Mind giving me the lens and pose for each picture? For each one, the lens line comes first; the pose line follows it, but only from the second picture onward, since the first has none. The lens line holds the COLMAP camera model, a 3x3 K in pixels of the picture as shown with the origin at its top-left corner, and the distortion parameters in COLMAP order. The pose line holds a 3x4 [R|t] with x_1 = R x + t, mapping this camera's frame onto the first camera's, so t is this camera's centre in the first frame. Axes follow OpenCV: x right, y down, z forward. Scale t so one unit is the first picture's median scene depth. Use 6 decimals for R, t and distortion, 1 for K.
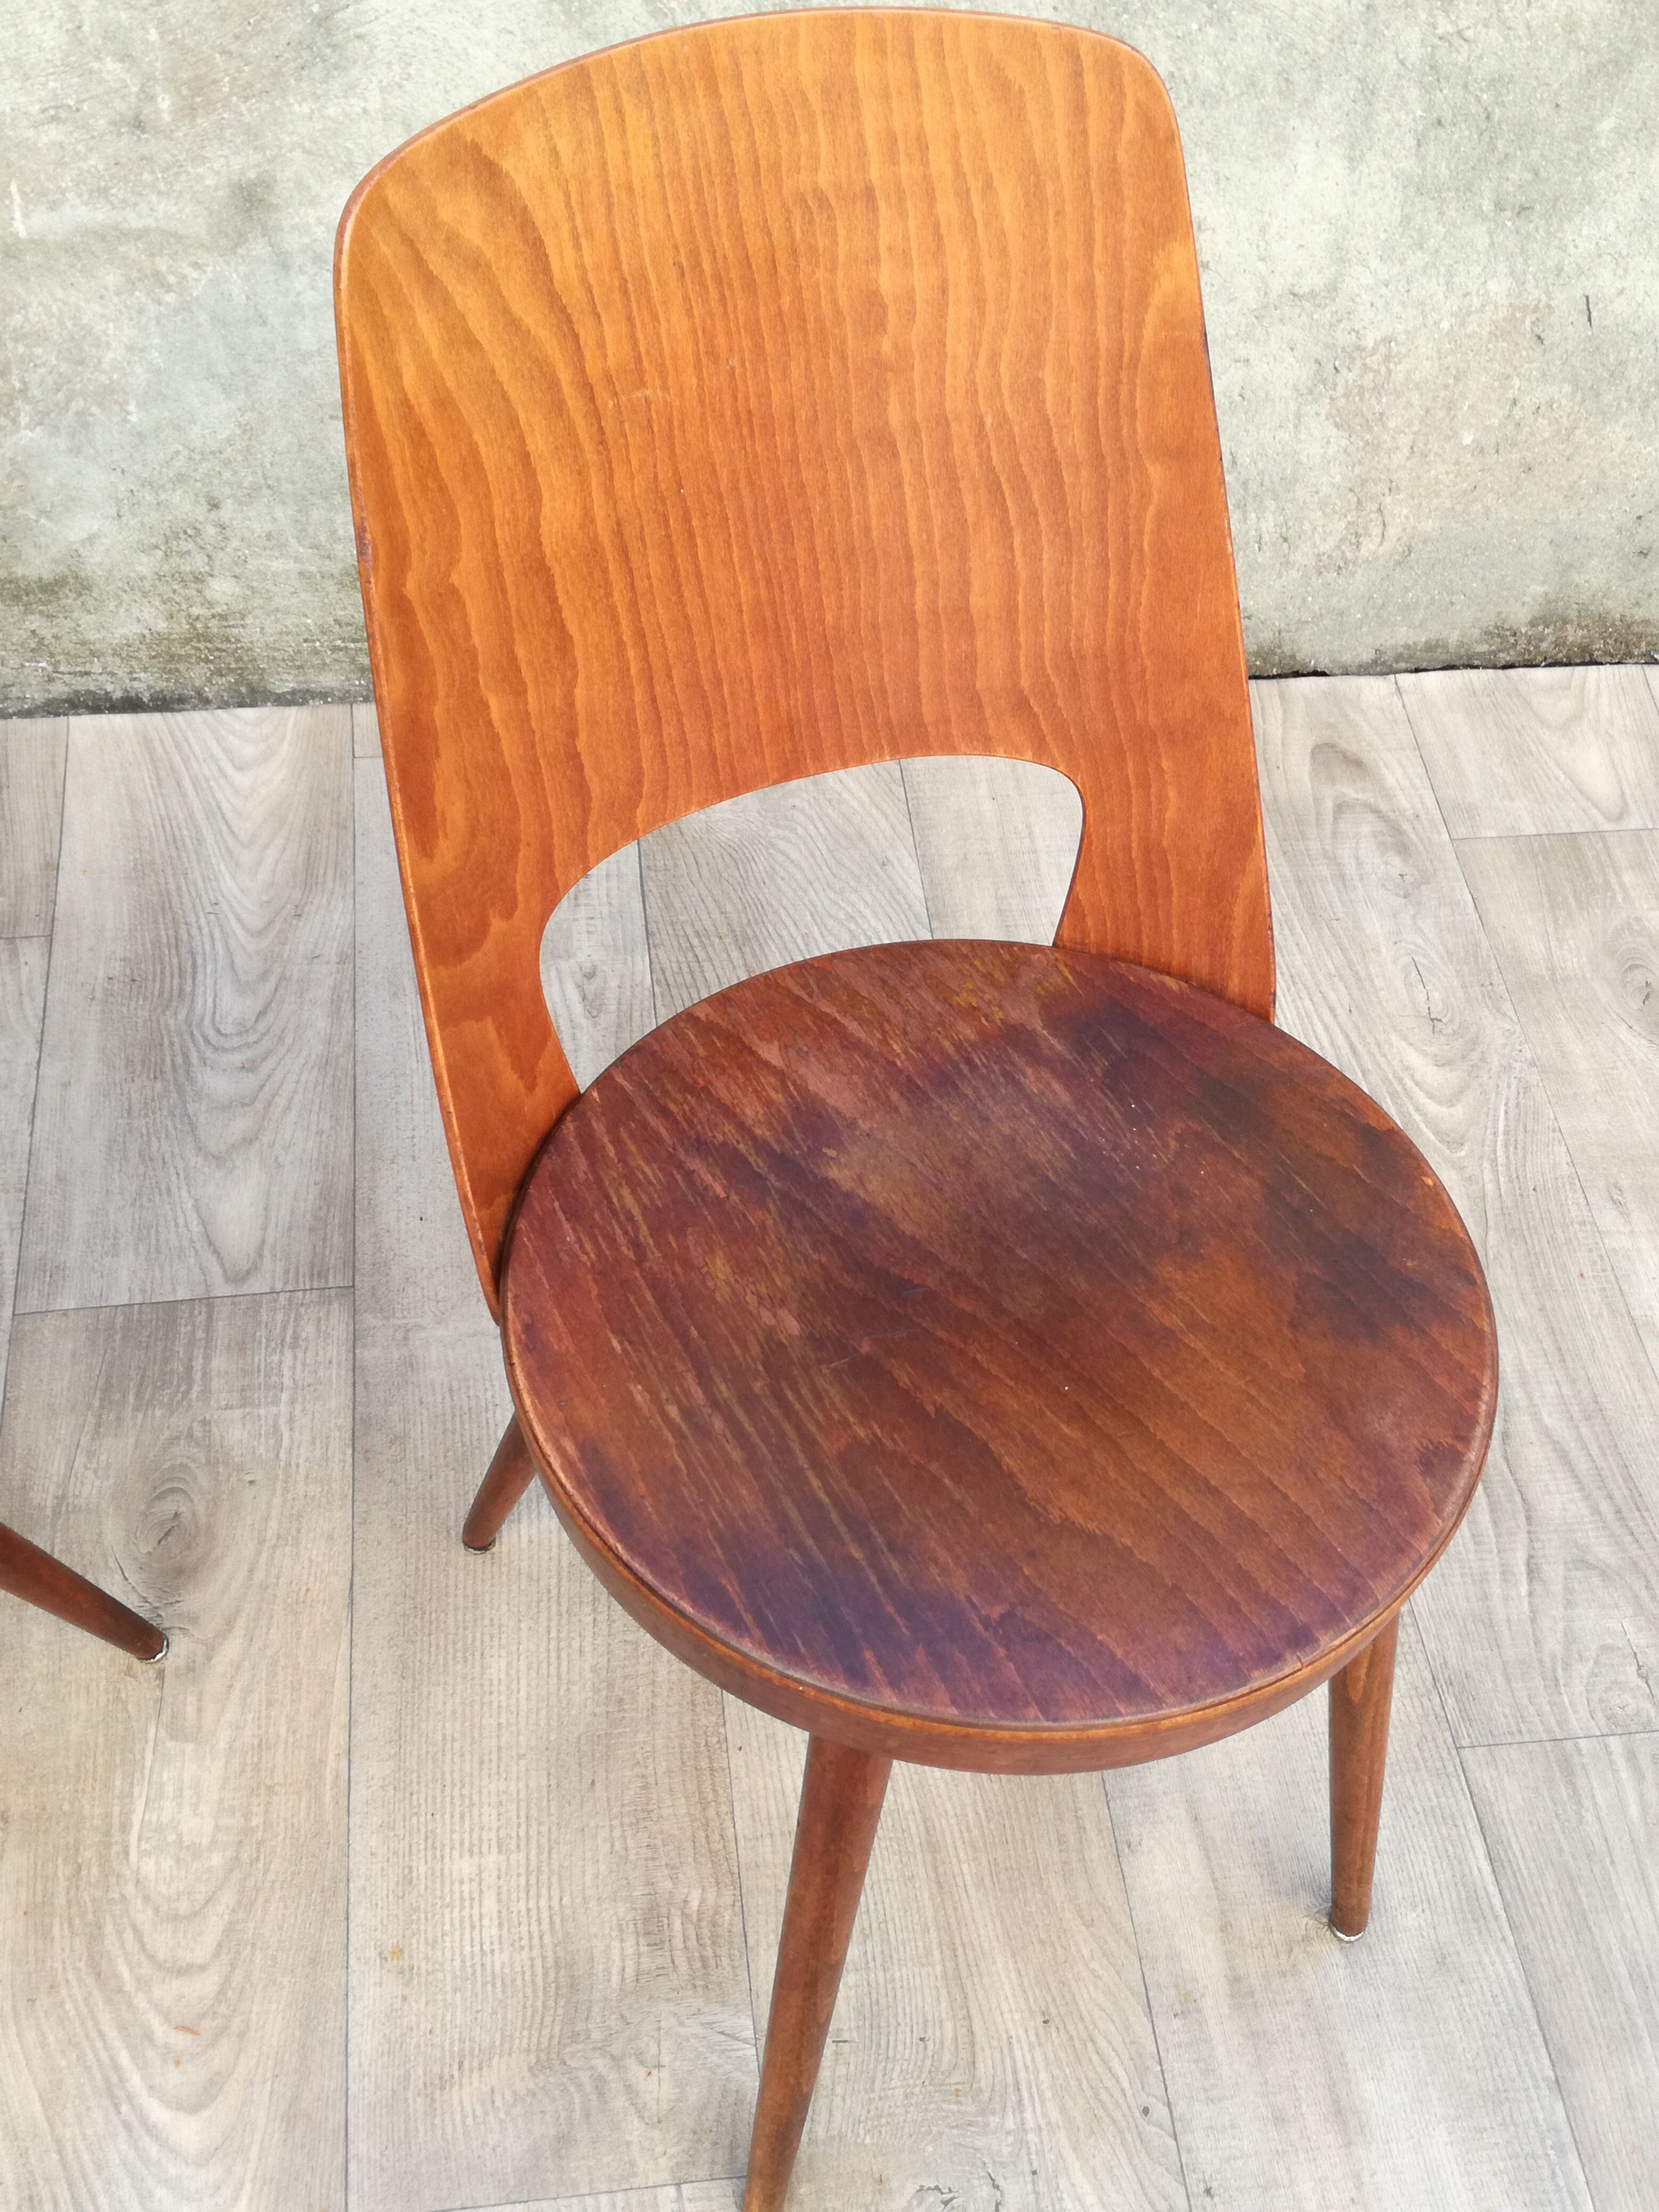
lens RADIAL K [[2404.3, 0, 864.5], [0, 2404.3, 1104.3], [0, 0, 1]] dist [0.057560, 0.000000]
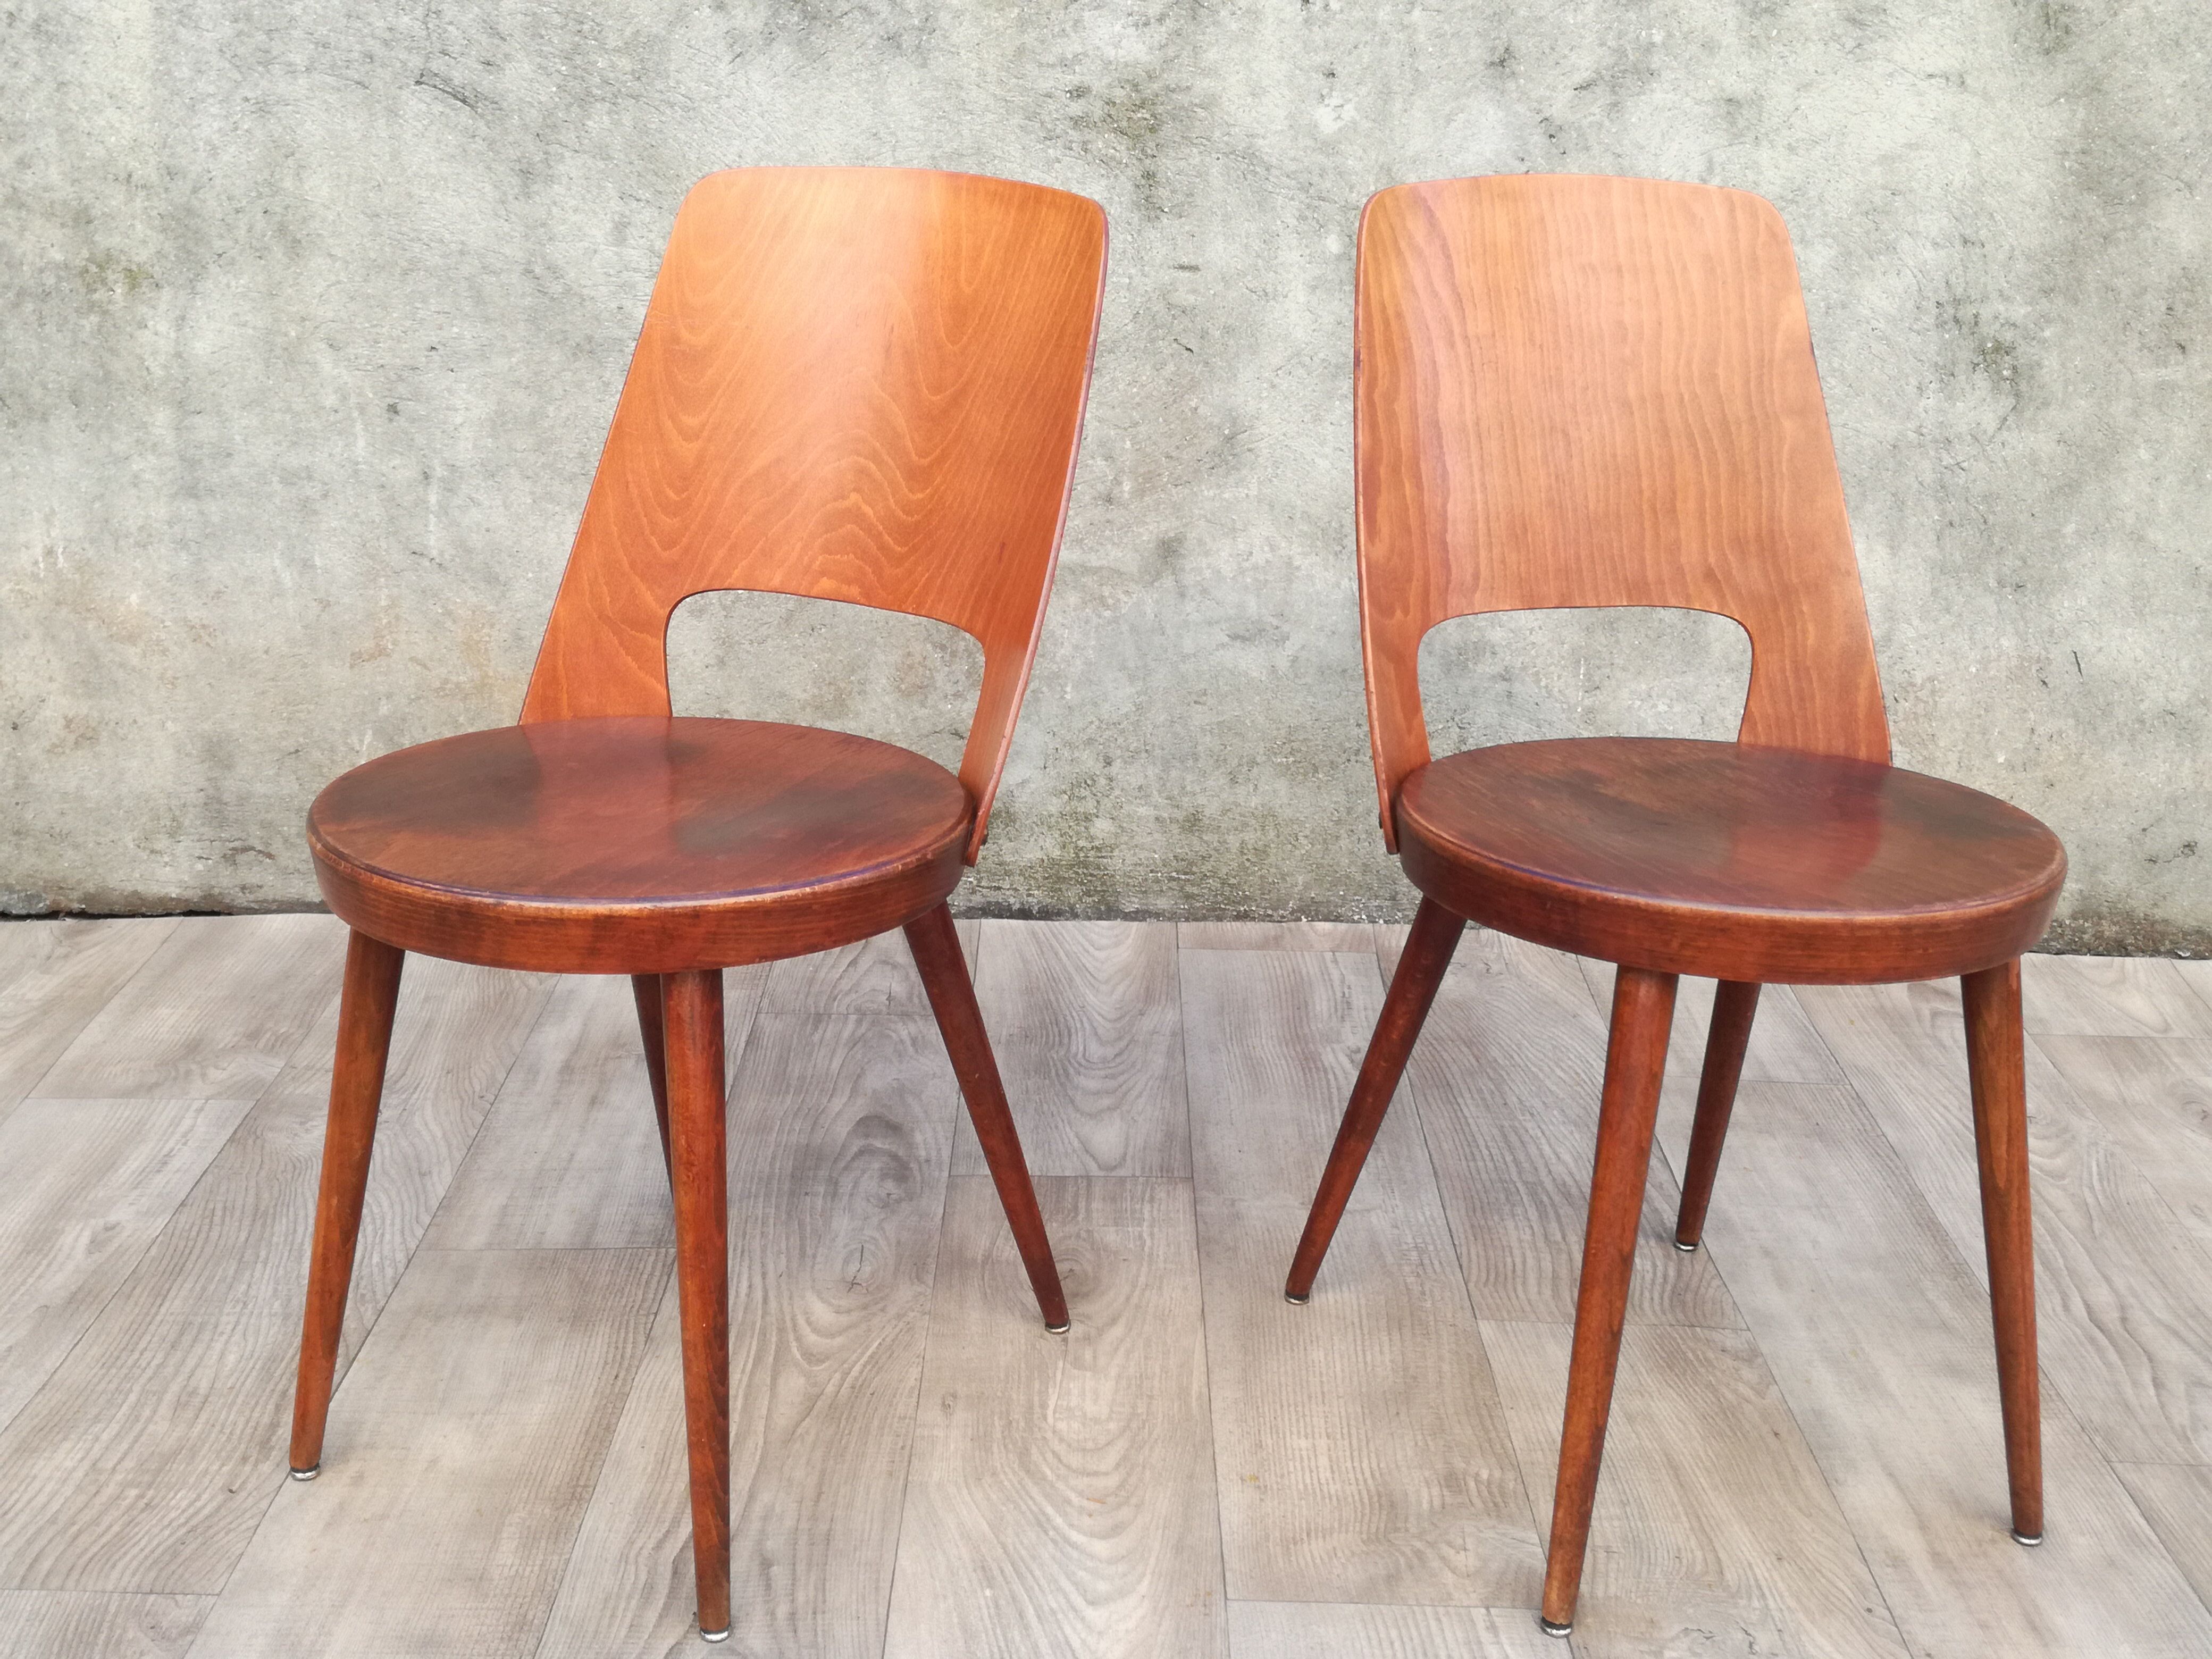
lens RADIAL K [[2404.3, 0, 1111.6], [0, 2404.3, 801.4], [0, 0, 1]] dist [0.057560, 0.000000]
pose [[0.991565, 0.009275, -0.129278, -0.086000], [-0.077400, 0.842426, -0.533224, 0.603198], [0.103962, 0.538733, 0.836038, -0.222890]]
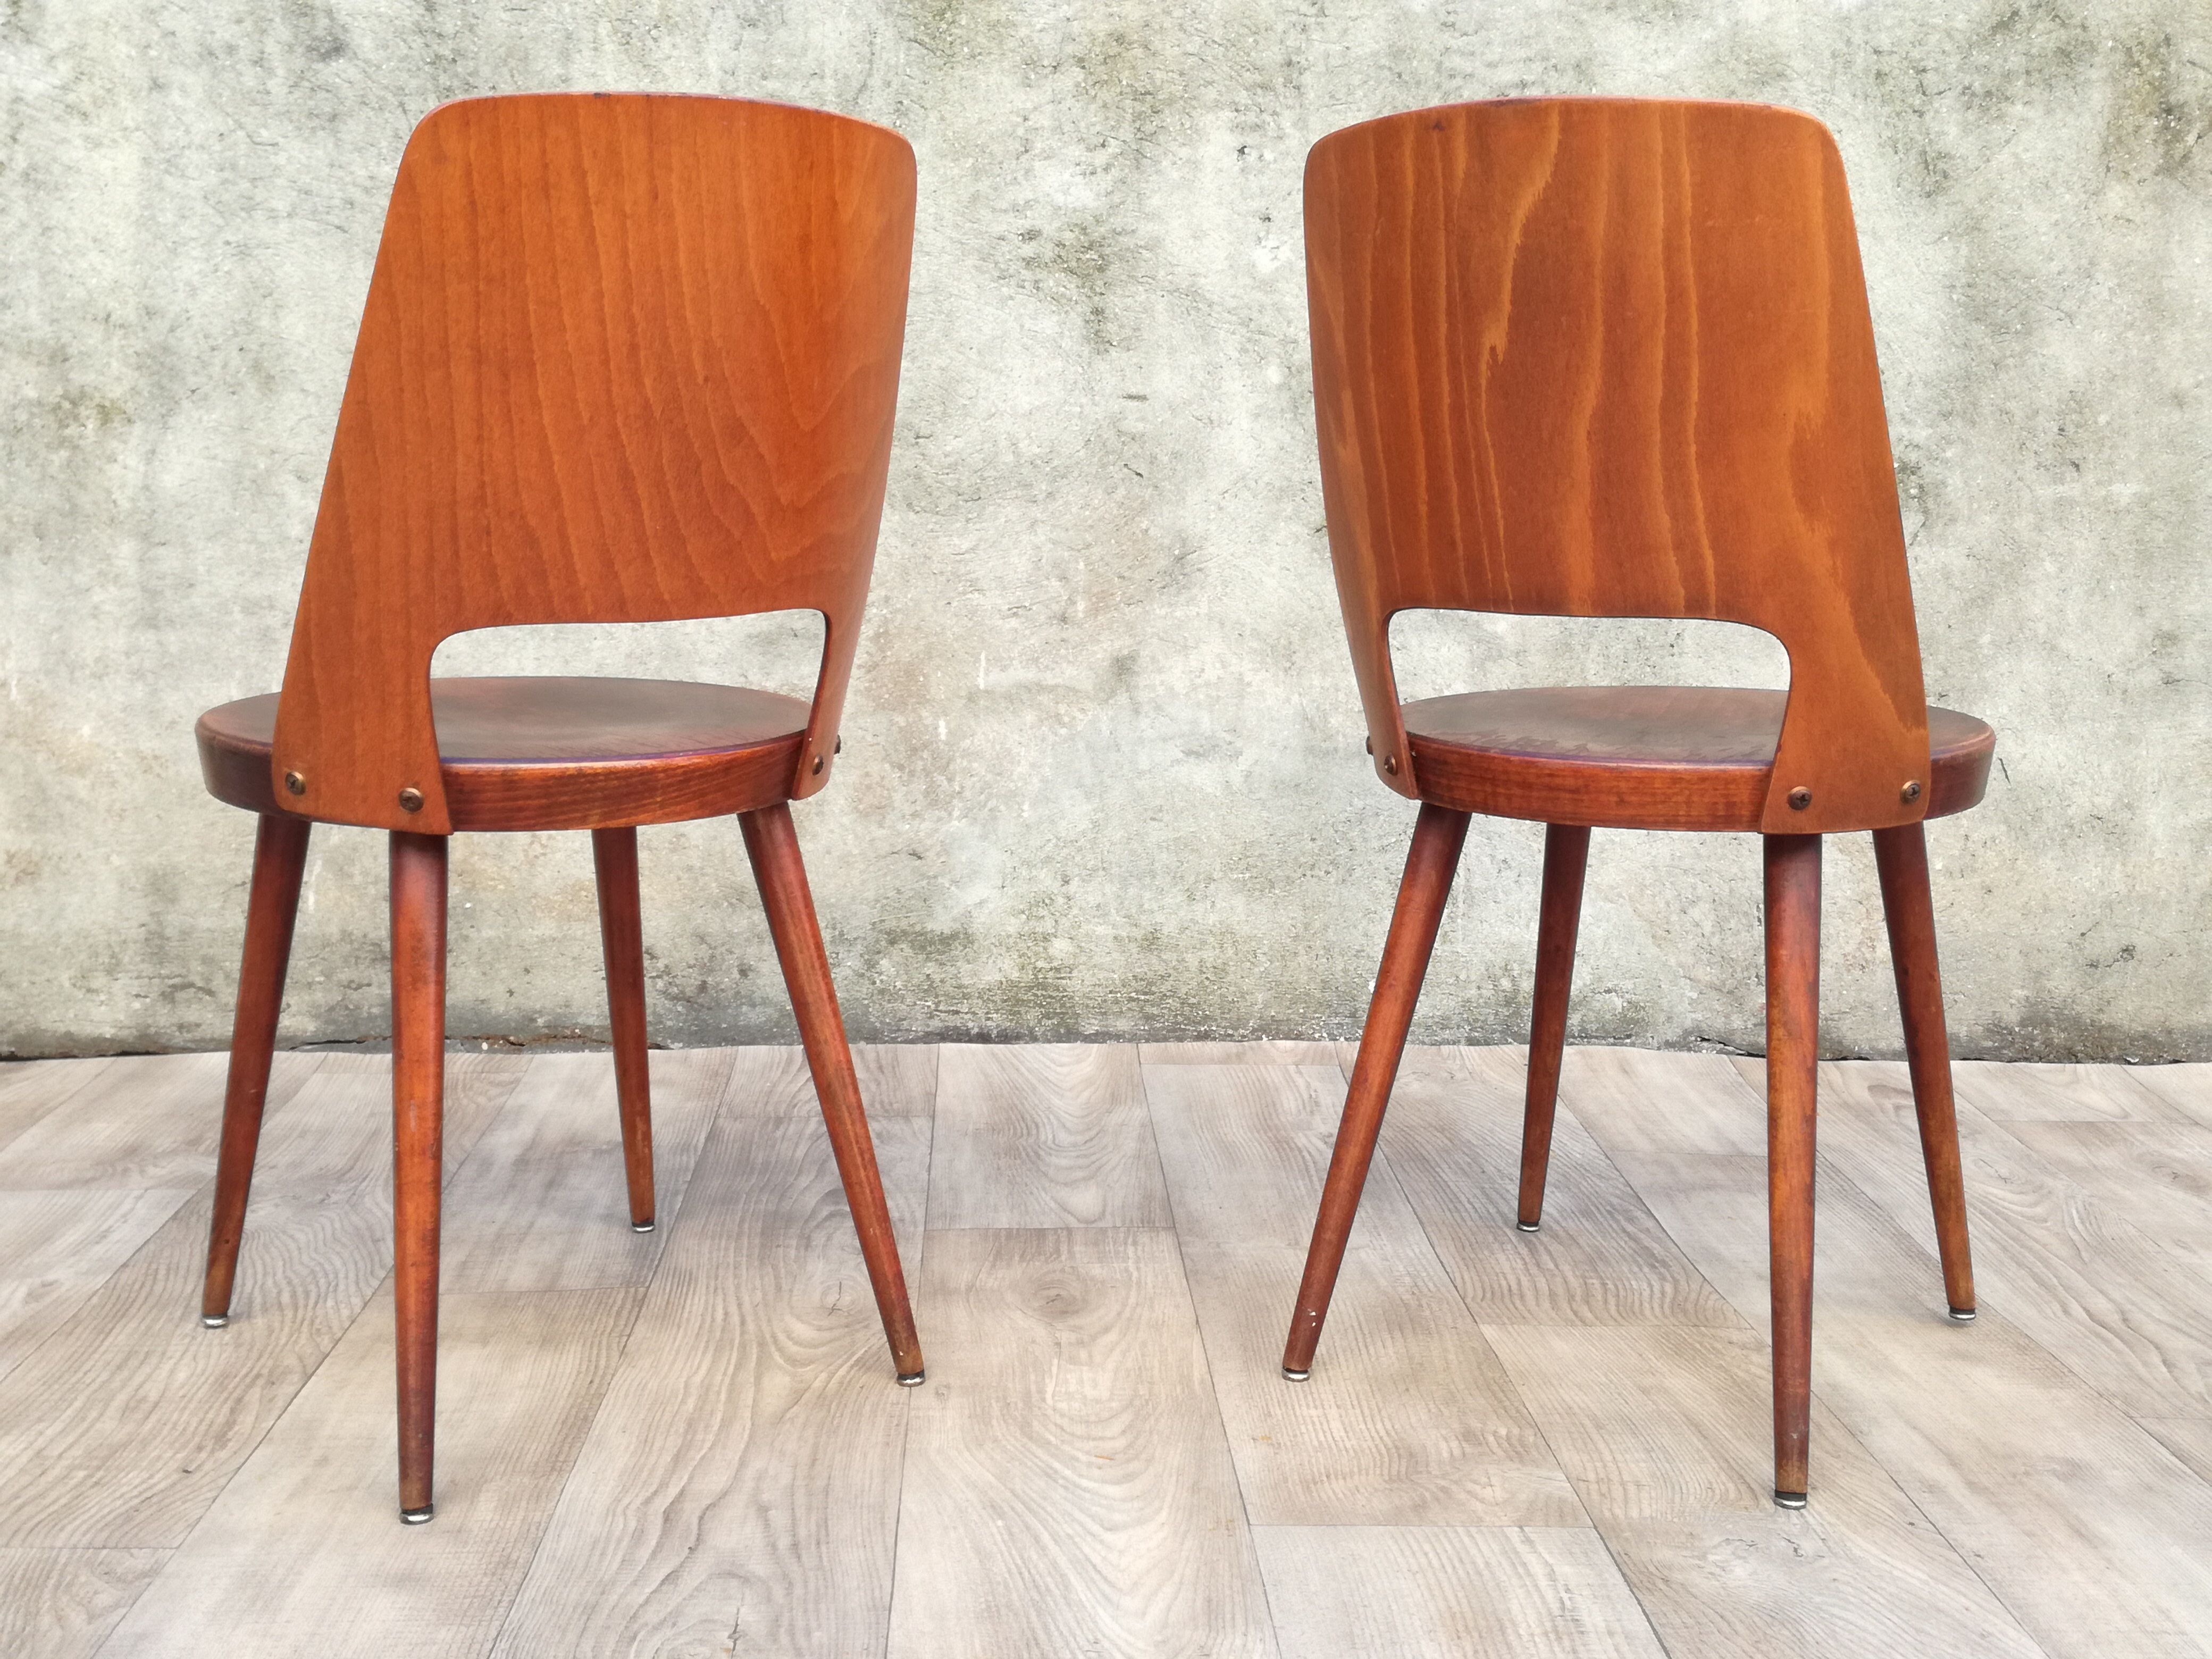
lens RADIAL K [[2404.3, 0, 1109.1], [0, 2404.3, 797.4], [0, 0, 1]] dist [0.057560, 0.000000]
pose [[0.996199, -0.027469, -0.082659, -0.132213], [-0.036462, 0.730319, -0.682132, 0.781928], [0.079105, 0.682554, 0.726542, -0.102094]]
